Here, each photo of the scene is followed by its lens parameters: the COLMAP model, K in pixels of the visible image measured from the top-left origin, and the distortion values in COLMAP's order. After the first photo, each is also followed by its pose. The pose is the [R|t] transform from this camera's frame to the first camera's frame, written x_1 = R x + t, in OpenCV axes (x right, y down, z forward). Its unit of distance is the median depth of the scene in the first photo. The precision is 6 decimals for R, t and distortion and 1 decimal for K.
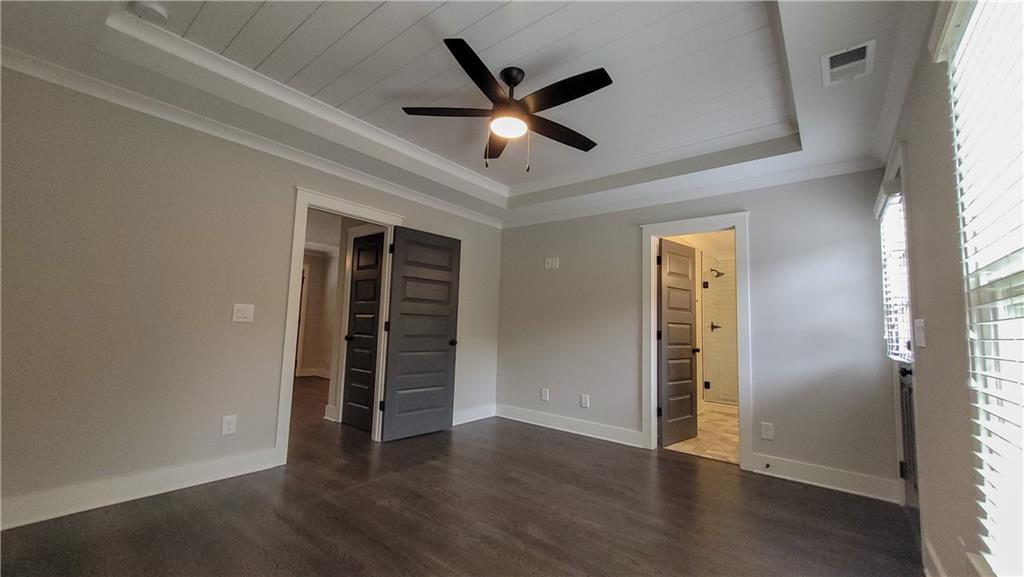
lens RADIAL K [[403.8, 0, 506.8], [0, 403.8, 291.0], [0, 0, 1]] dist [0.001403, 0.000251]
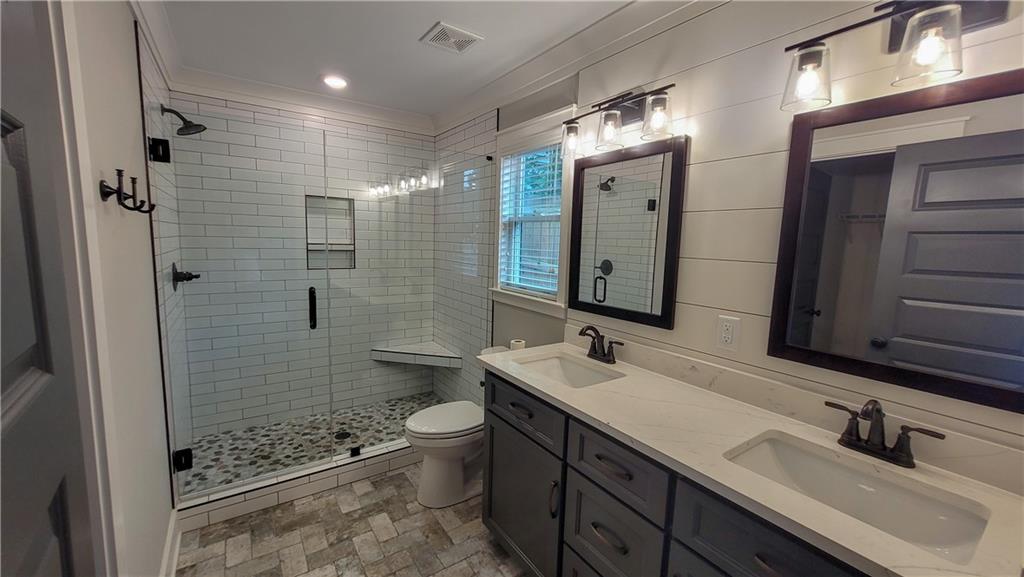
lens RADIAL K [[403.8, 0, 506.8], [0, 403.8, 291.0], [0, 0, 1]] dist [0.001403, 0.000251]
pose [[0.289108, -0.145236, 0.946215, 0.396328], [-0.098661, 0.978640, 0.180358, 0.011961], [-0.952199, -0.145498, 0.268604, 0.978278]]
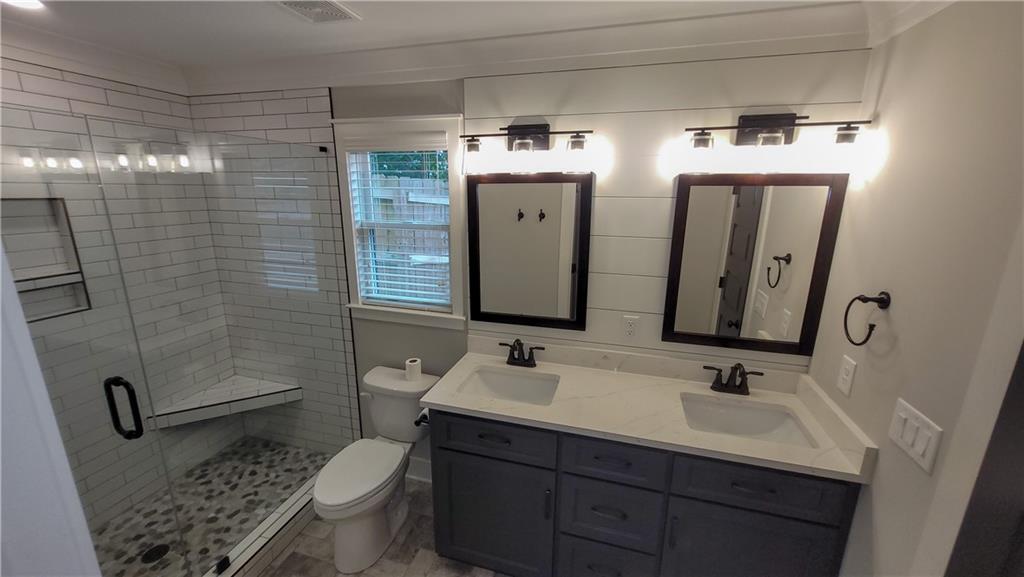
lens RADIAL K [[403.8, 0, 506.8], [0, 403.8, 291.0], [0, 0, 1]] dist [0.001403, 0.000251]
pose [[-0.386604, -0.260004, 0.884836, 0.430096], [-0.095273, 0.965563, 0.242098, -0.050645], [-0.917311, 0.009295, -0.398062, 1.206624]]
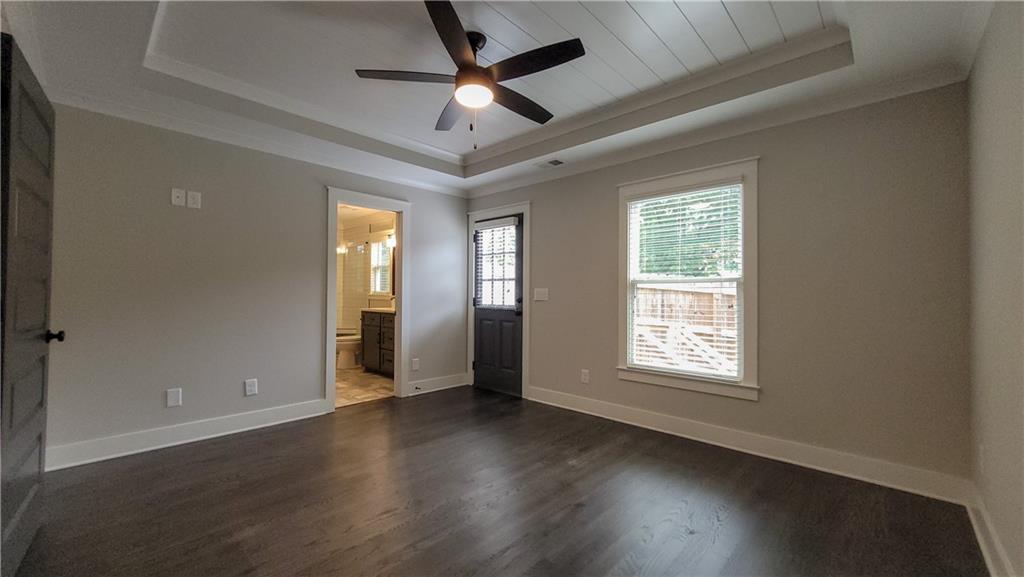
lens RADIAL K [[403.8, 0, 506.8], [0, 403.8, 291.0], [0, 0, 1]] dist [0.001403, 0.000251]
pose [[0.076936, -0.024571, 0.996733, -0.591536], [-0.091170, 0.995335, 0.031574, 0.014720], [-0.992859, -0.093301, 0.074337, 0.492283]]
